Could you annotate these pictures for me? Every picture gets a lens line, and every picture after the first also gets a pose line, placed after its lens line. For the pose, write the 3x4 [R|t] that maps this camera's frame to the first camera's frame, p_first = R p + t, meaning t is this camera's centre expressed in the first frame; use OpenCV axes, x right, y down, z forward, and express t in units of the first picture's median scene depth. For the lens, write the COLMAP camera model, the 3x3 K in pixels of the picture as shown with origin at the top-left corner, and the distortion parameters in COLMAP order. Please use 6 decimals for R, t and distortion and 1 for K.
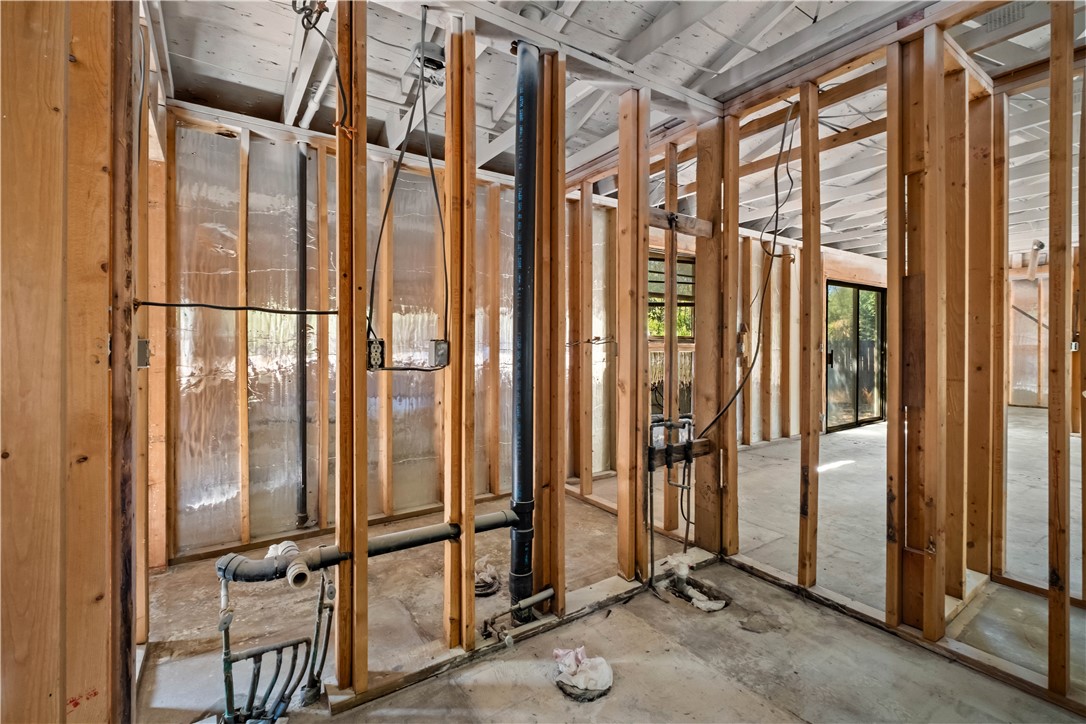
lens RADIAL K [[478.4, 0, 521.2], [0, 478.4, 346.3], [0, 0, 1]] dist [0.022083, -0.000181]
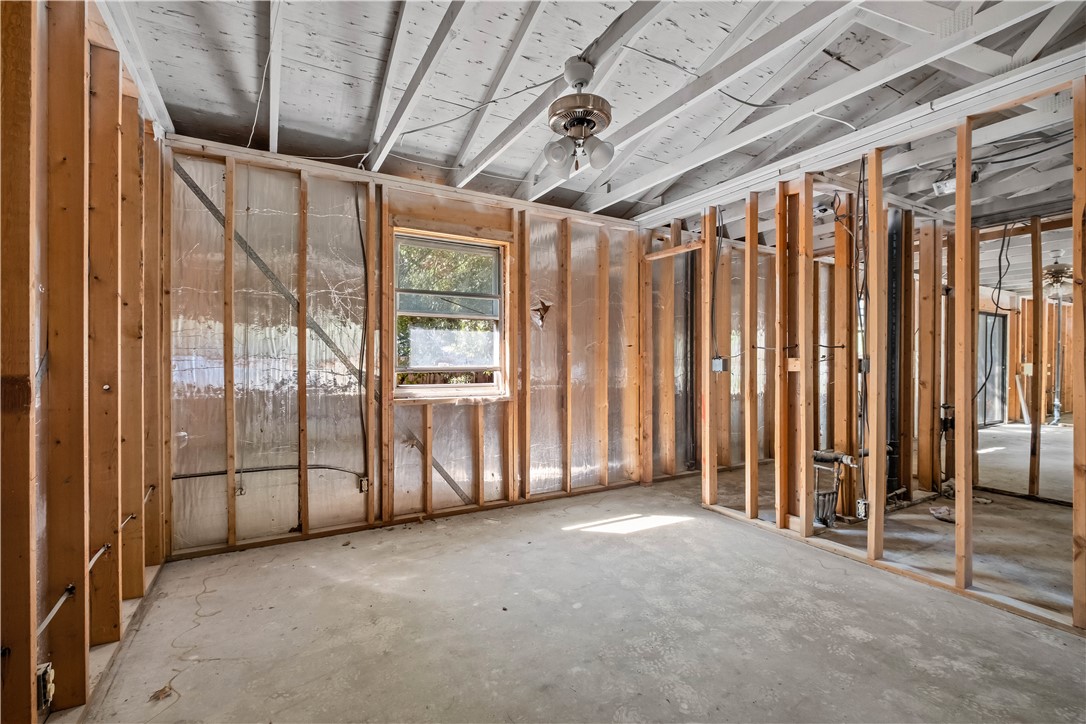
lens RADIAL K [[475.6, 0, 537.4], [0, 475.6, 357.3], [0, 0, 1]] dist [-0.001937, -0.000917]
pose [[0.998144, 0.005712, -0.060626, -1.143783], [-0.005787, 0.999983, -0.001068, -0.006749], [0.060618, 0.001417, 0.998160, -0.871965]]
